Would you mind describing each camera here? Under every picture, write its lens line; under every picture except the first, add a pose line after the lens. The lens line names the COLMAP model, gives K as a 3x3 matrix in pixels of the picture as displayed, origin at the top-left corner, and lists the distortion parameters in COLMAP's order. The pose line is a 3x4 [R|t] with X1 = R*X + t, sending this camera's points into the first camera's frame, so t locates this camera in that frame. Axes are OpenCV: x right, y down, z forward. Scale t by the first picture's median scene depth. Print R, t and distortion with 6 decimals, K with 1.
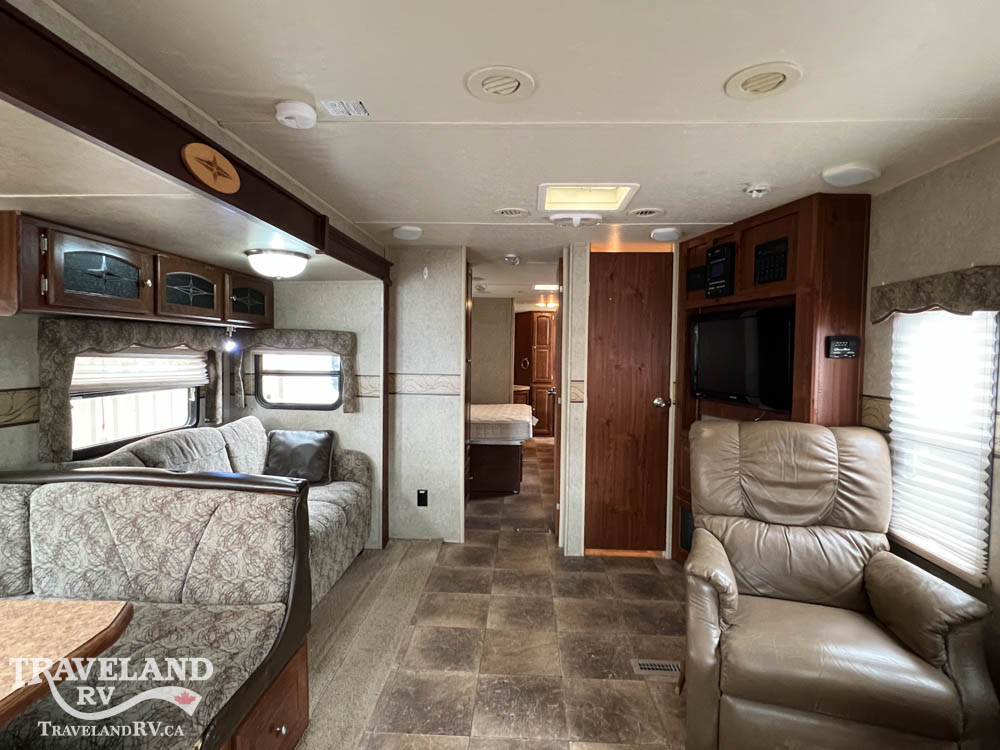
lens RADIAL K [[514.3, 0, 505.4], [0, 514.3, 374.6], [0, 0, 1]] dist [-0.003413, 0.000883]
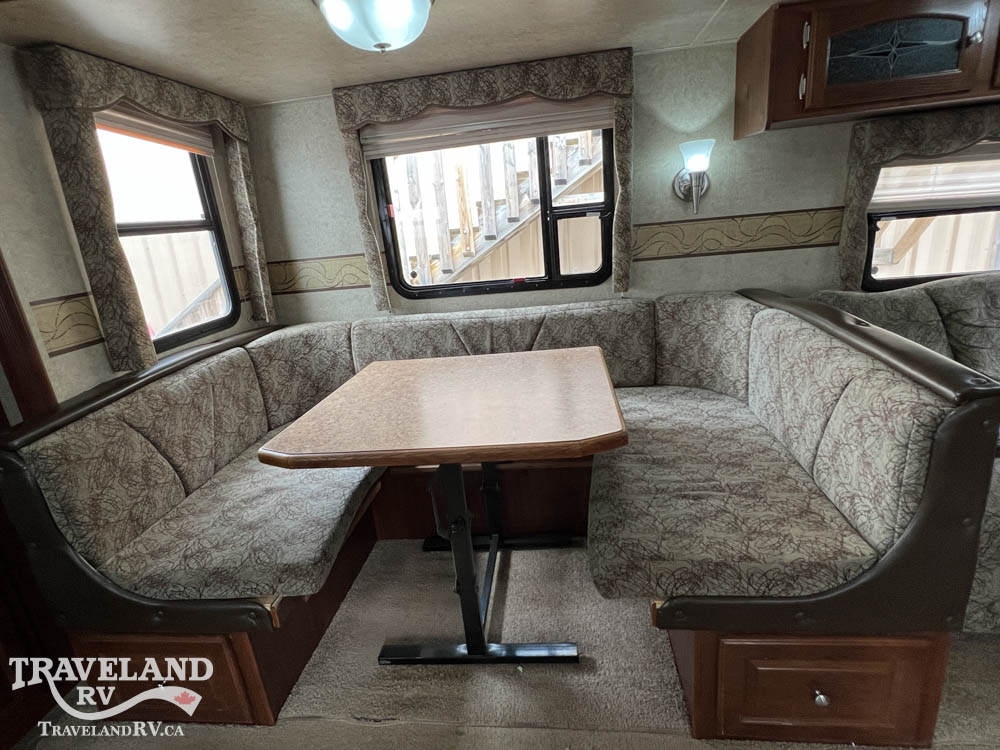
lens RADIAL K [[514.3, 0, 505.4], [0, 514.3, 374.6], [0, 0, 1]] dist [-0.003413, 0.000883]
pose [[-0.075436, 0.291990, -0.953442, 0.115875], [0.046355, 0.956159, 0.289155, 0.018310], [0.996073, -0.022384, -0.085664, 0.466754]]
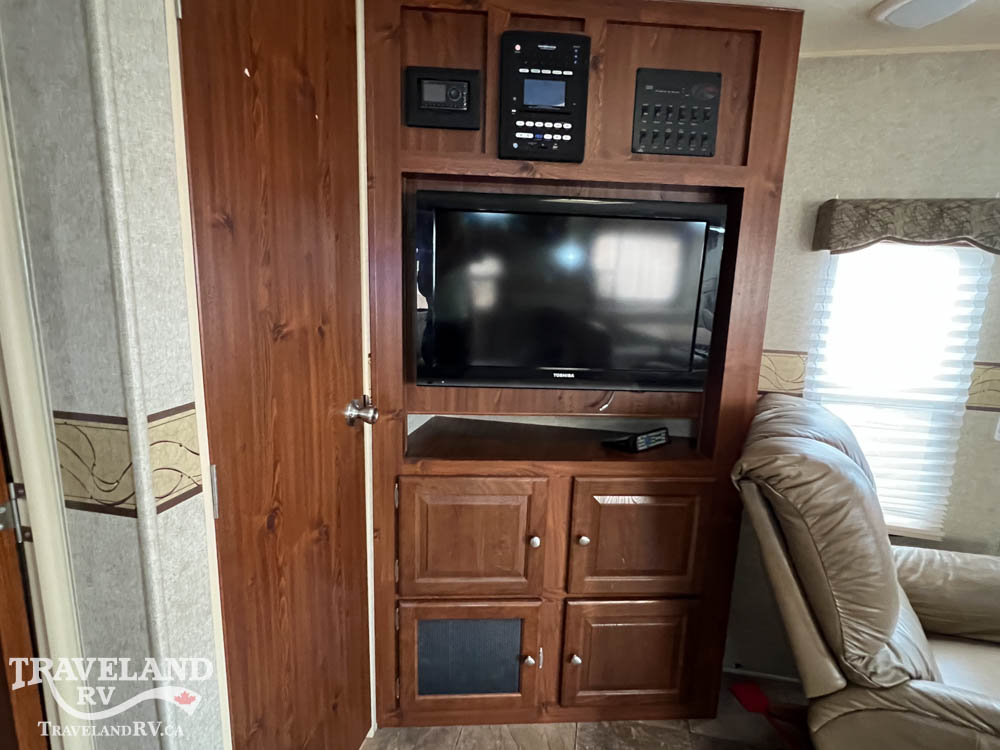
lens RADIAL K [[514.3, 0, 505.4], [0, 514.3, 374.6], [0, 0, 1]] dist [-0.003413, 0.000883]
pose [[0.164045, -0.183672, 0.969203, -0.081304], [0.012235, 0.982816, 0.184181, -0.069181], [-0.986377, -0.018356, 0.163474, 1.312773]]
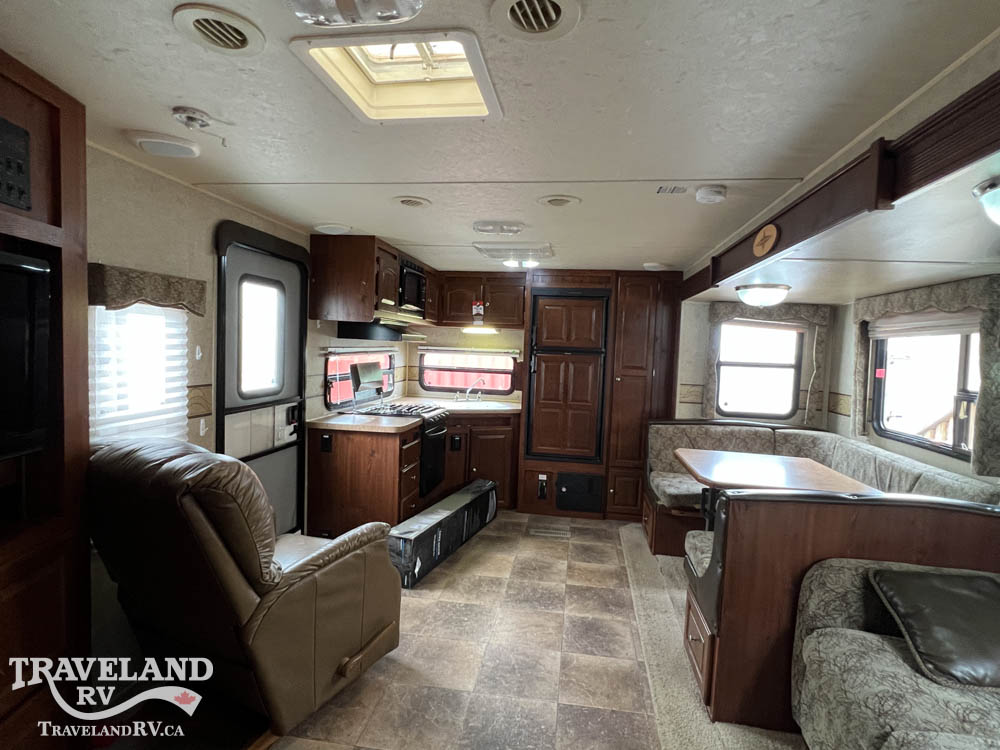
lens RADIAL K [[514.3, 0, 505.4], [0, 514.3, 374.6], [0, 0, 1]] dist [-0.003413, 0.000883]
pose [[-0.992834, -0.056173, 0.105477, -0.027768], [-0.045396, 0.993756, 0.101927, -0.107225], [-0.110544, 0.096408, -0.989184, 1.756880]]
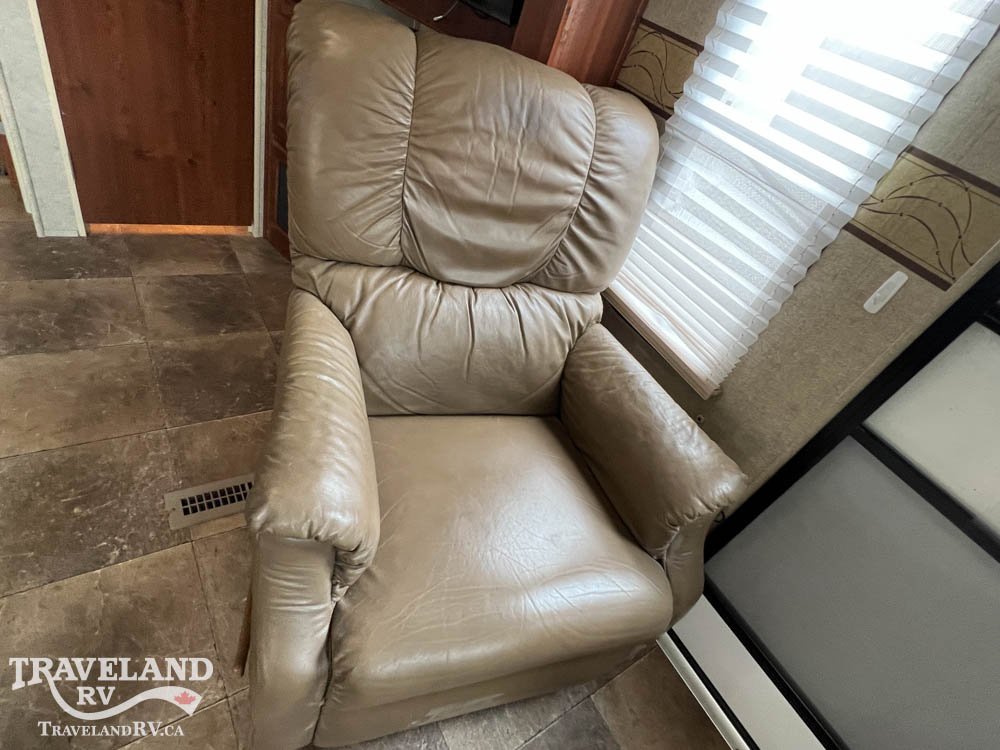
lens RADIAL K [[514.3, 0, 505.4], [0, 514.3, 374.6], [0, 0, 1]] dist [-0.003413, 0.000883]
pose [[0.783264, -0.187516, 0.592736, 0.240872], [-0.278541, 0.746528, 0.604244, 0.035829], [-0.555799, -0.638384, 0.532497, 0.627876]]
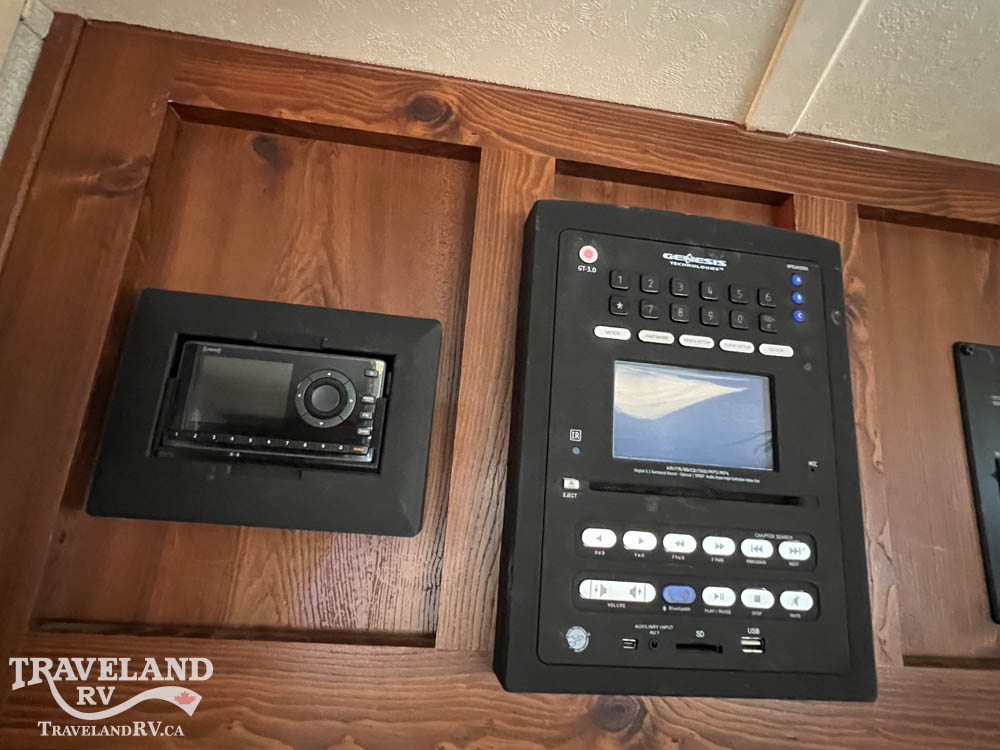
lens RADIAL K [[514.3, 0, 505.4], [0, 514.3, 374.6], [0, 0, 1]] dist [-0.003413, 0.000883]
pose [[0.103997, 0.227824, 0.968133, 0.415159], [-0.028939, 0.973692, -0.226024, -0.257733], [-0.994157, -0.004511, 0.107854, 1.409348]]
